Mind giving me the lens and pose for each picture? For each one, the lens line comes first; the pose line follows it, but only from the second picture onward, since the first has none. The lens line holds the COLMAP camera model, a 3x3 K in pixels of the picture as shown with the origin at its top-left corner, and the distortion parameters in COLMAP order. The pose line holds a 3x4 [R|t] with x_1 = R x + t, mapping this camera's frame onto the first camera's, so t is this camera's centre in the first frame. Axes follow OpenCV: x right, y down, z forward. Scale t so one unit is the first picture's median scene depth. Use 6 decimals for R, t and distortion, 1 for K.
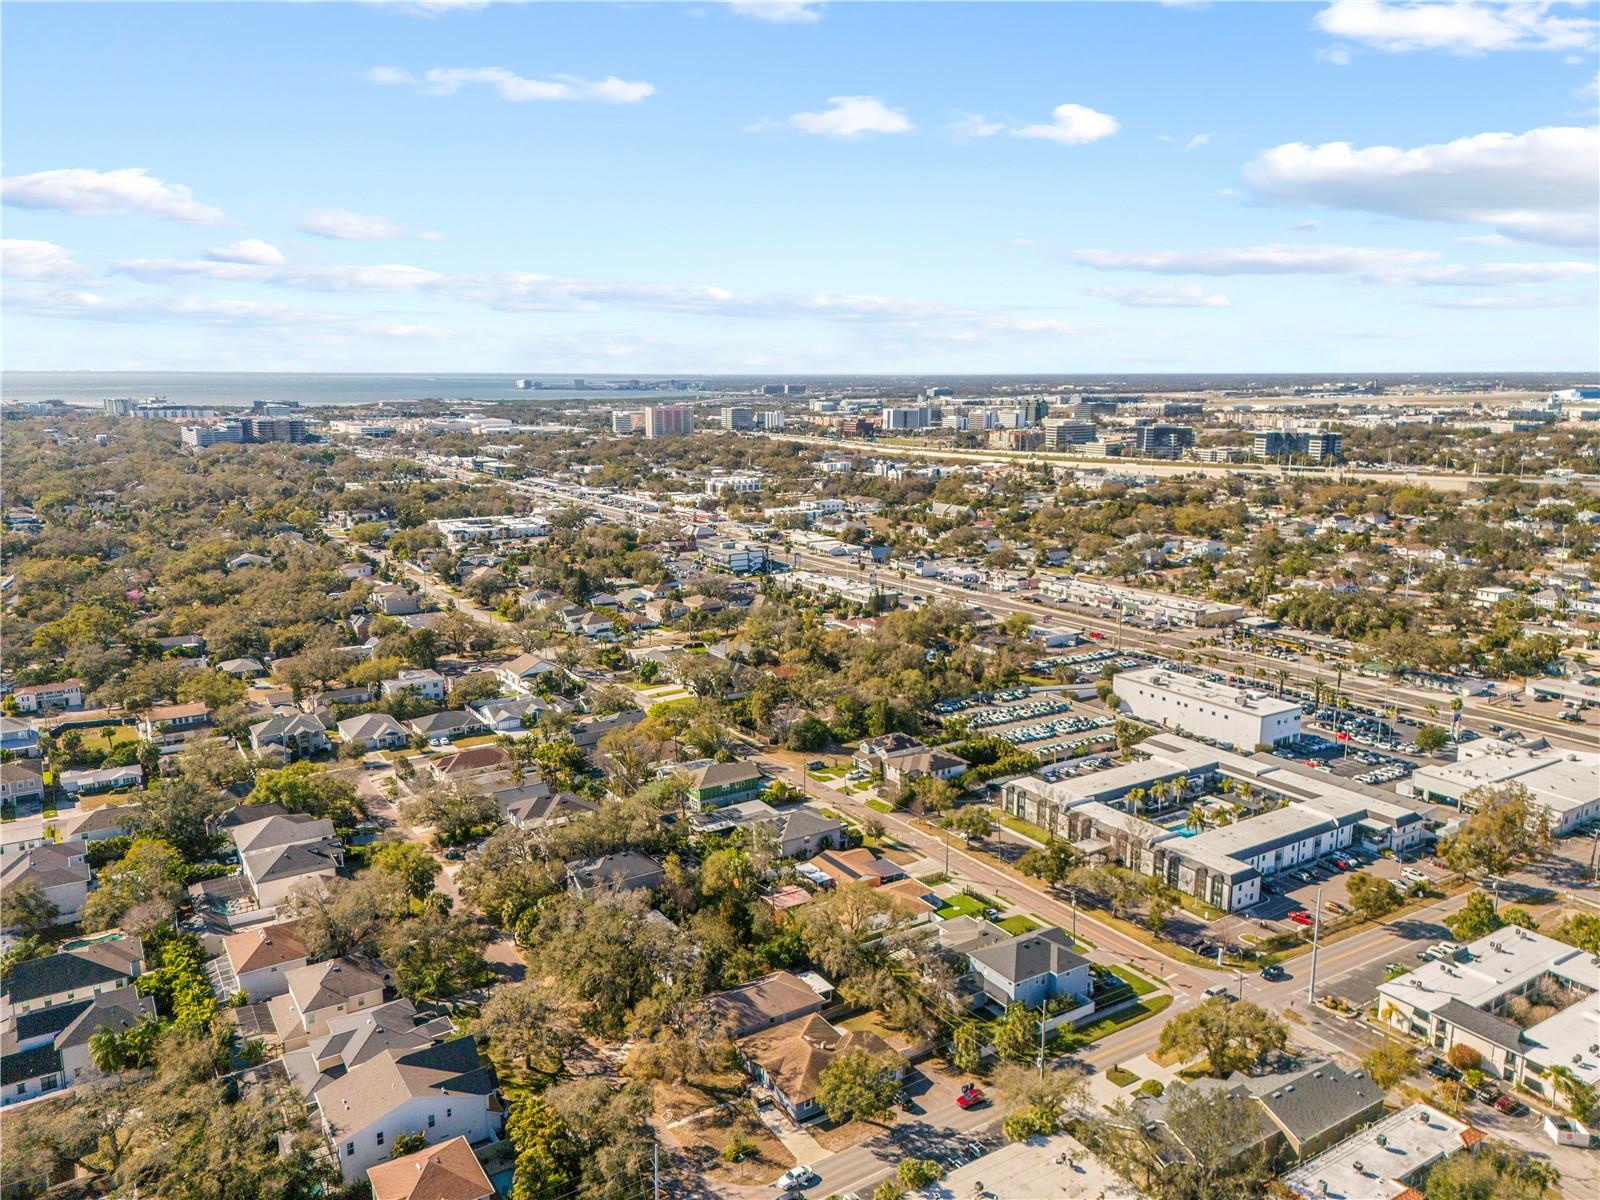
lens RADIAL K [[1173.8, 0, 800.0], [0, 1173.8, 600.0], [0, 0, 1]] dist [0.082622, -0.081502]
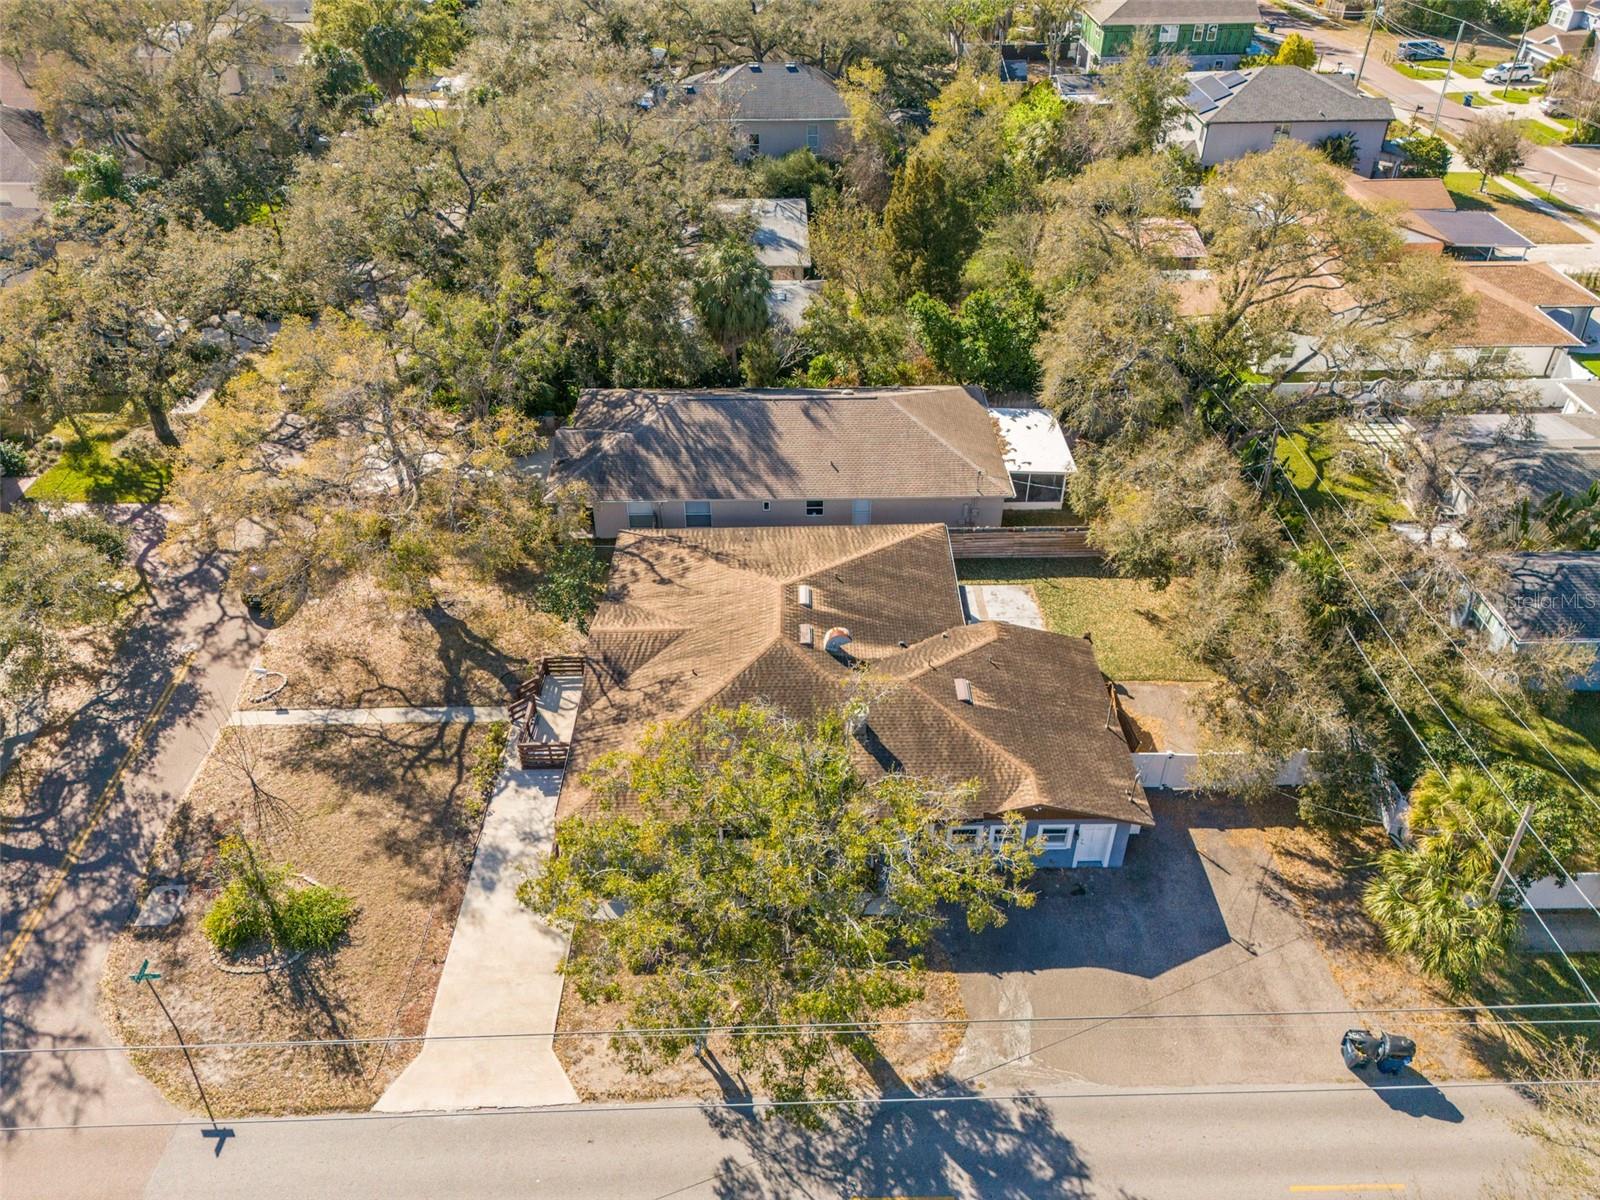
lens RADIAL K [[1173.8, 0, 800.0], [0, 1173.8, 600.0], [0, 0, 1]] dist [0.082622, -0.081502]
pose [[0.854094, 0.306816, -0.419985, 0.071229], [-0.099591, 0.889010, 0.446927, 0.155361], [0.510495, -0.339891, 0.789854, 0.485346]]
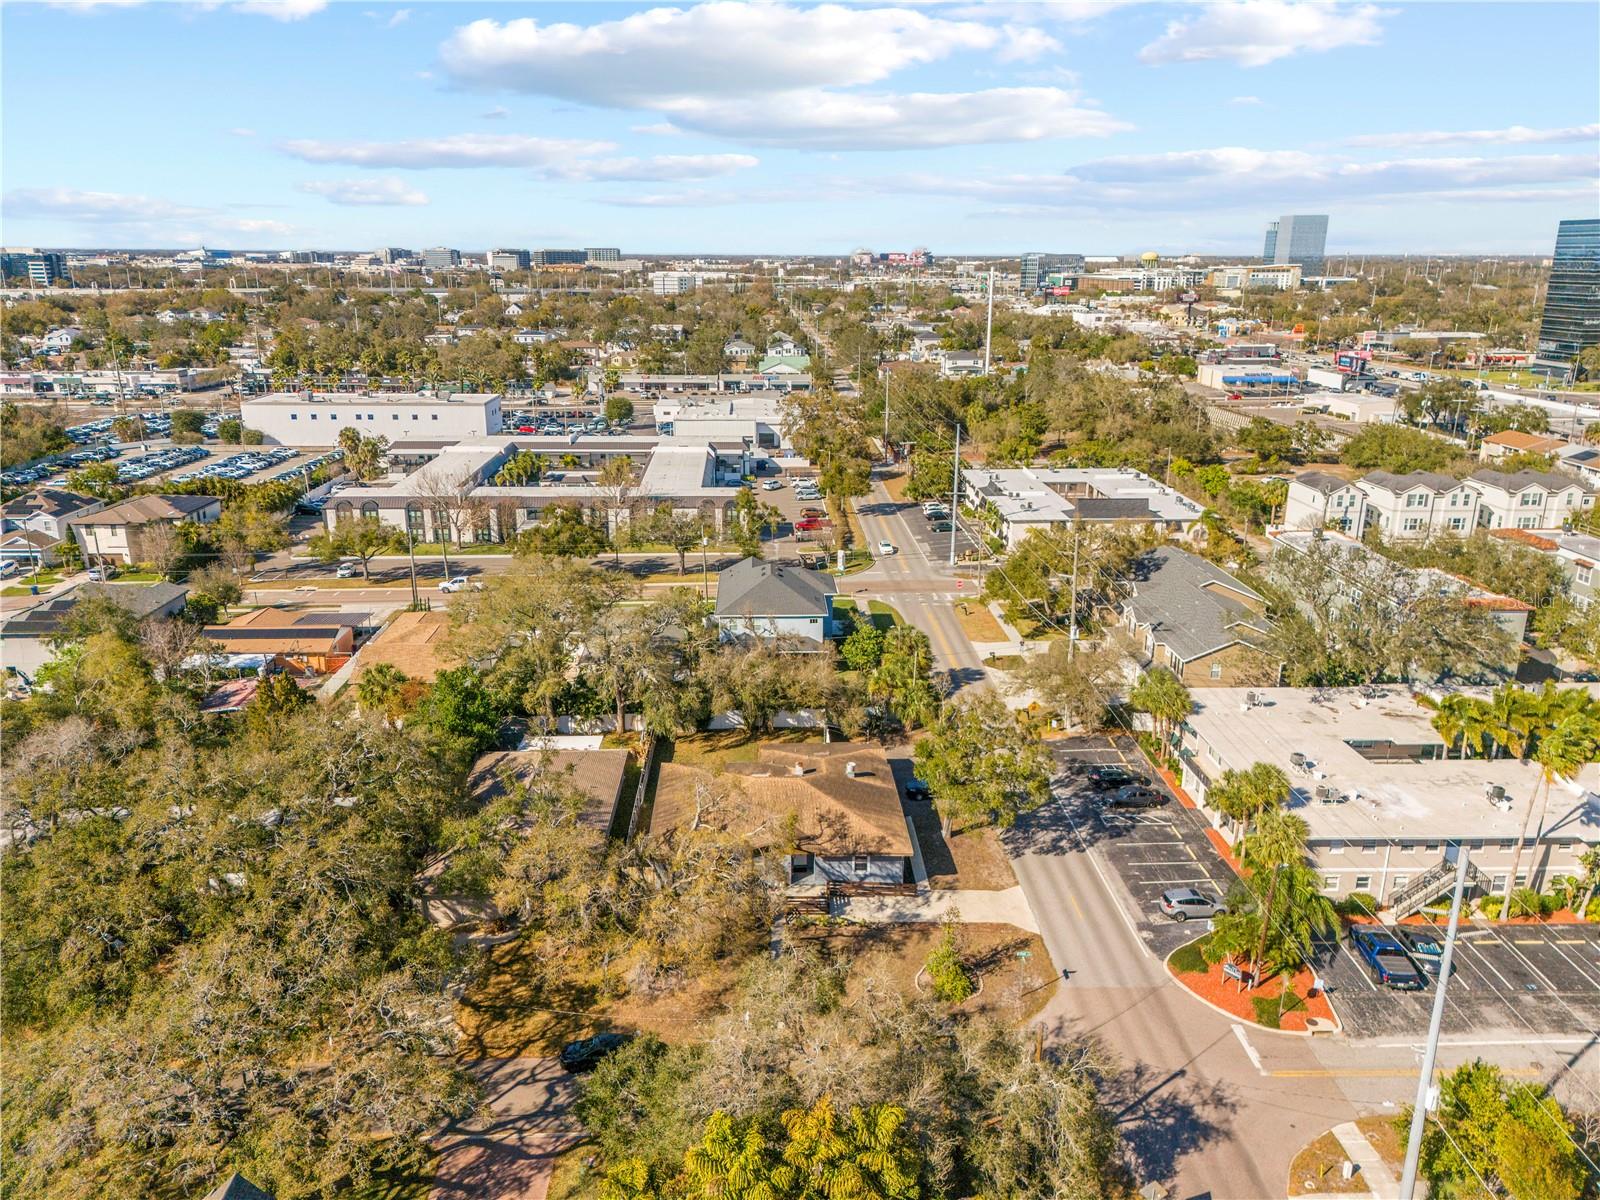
lens RADIAL K [[1184.4, 0, 800.0], [0, 1184.4, 600.0], [0, 0, 1]] dist [0.099682, -0.121730]
pose [[0.505717, -0.240338, 0.828546, -0.231619], [0.161874, 0.969788, 0.182506, 0.129314], [-0.847377, 0.041824, 0.529342, 0.442029]]
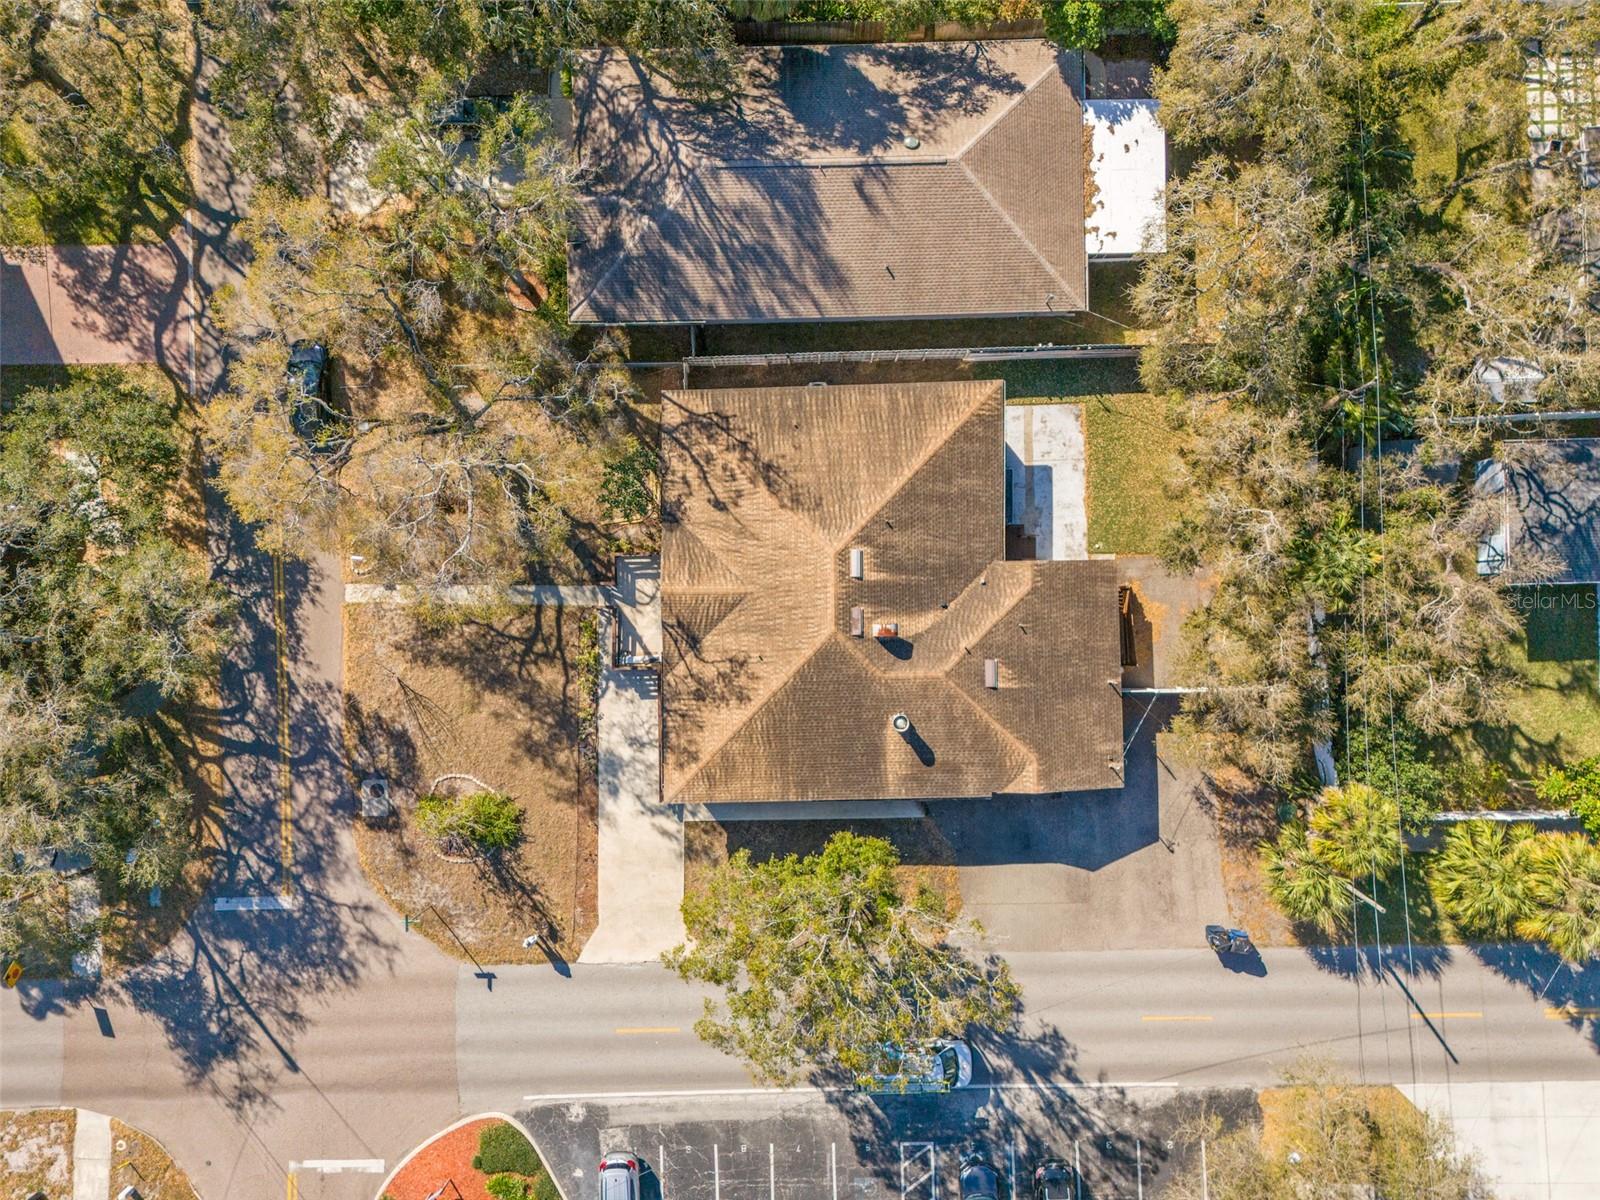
lens RADIAL K [[1184.4, 0, 800.0], [0, 1184.4, 600.0], [0, 0, 1]] dist [0.099682, -0.121730]
pose [[0.853789, 0.520466, -0.012610, 0.002096], [-0.094698, 0.179071, 0.979268, 0.058398], [0.511934, -0.834894, 0.202176, 0.568965]]
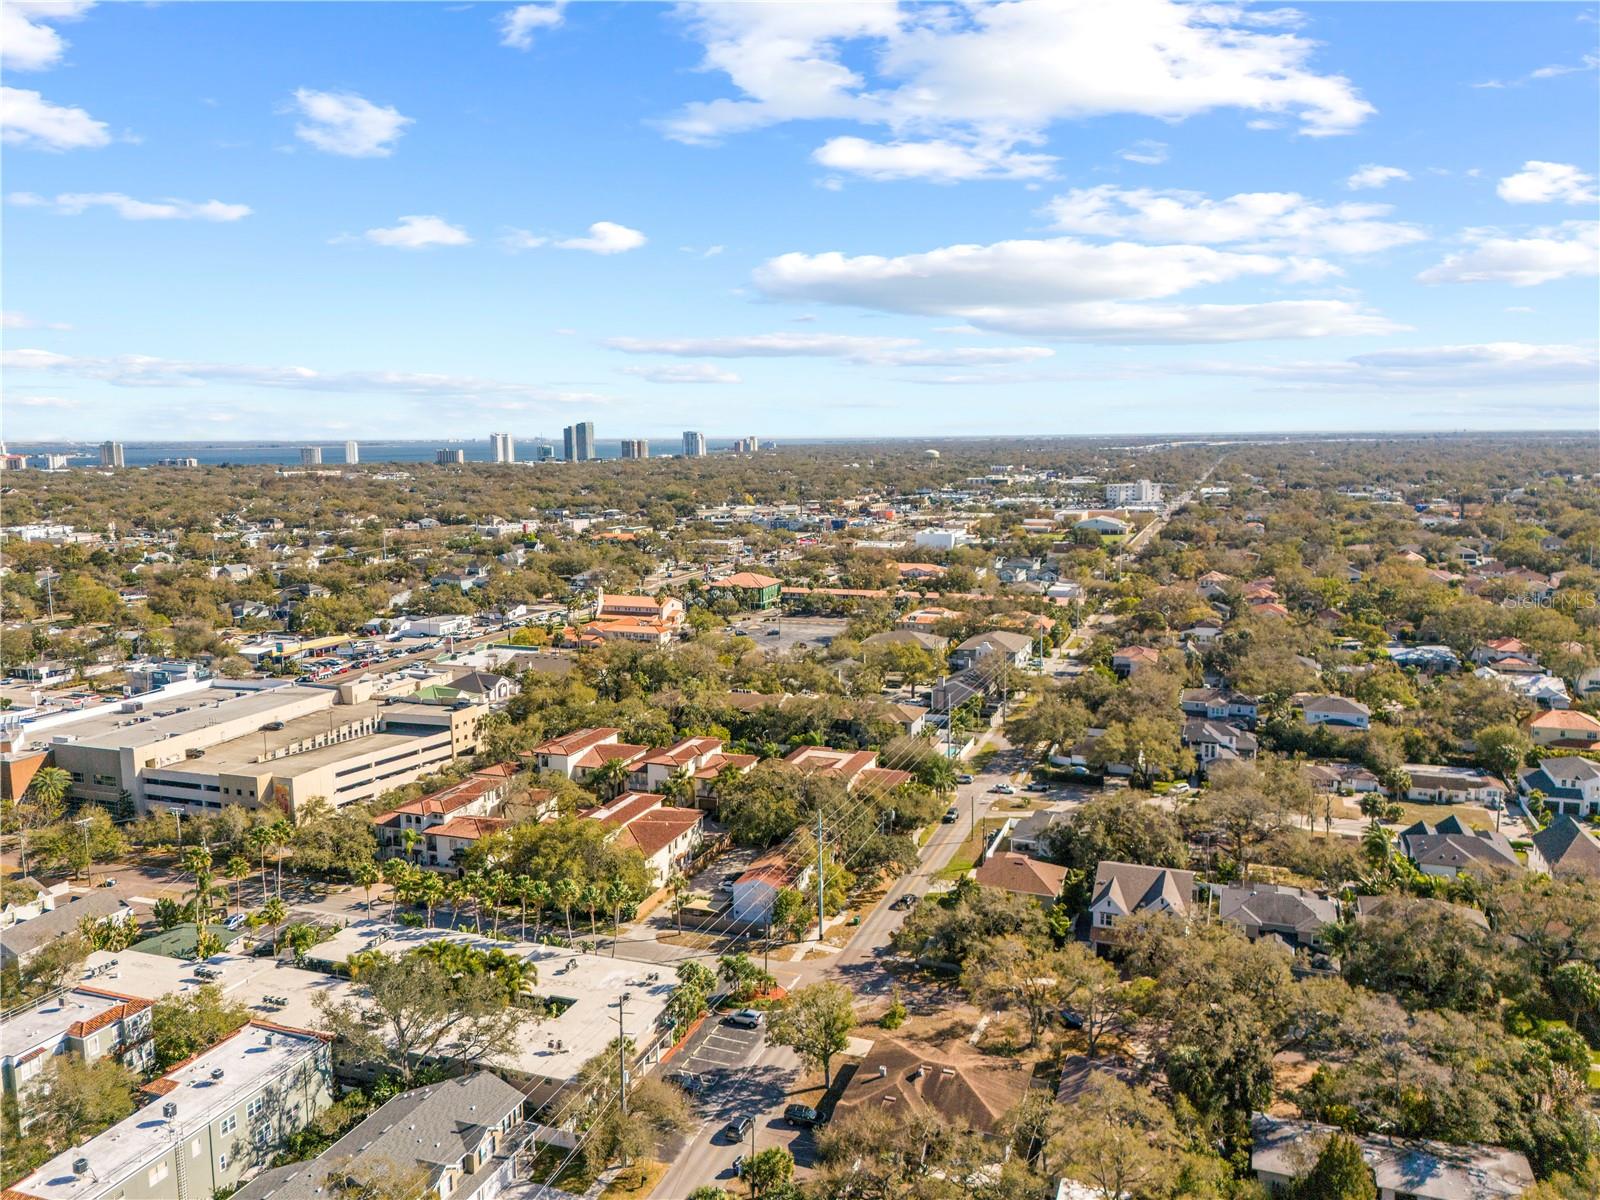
lens RADIAL K [[1173.8, 0, 800.0], [0, 1173.8, 600.0], [0, 0, 1]] dist [0.082622, -0.081502]
pose [[-0.801411, 0.090230, -0.591269, 0.291630], [-0.108272, 0.950338, 0.291779, -0.061065], [0.588232, 0.297853, -0.751842, 0.858343]]
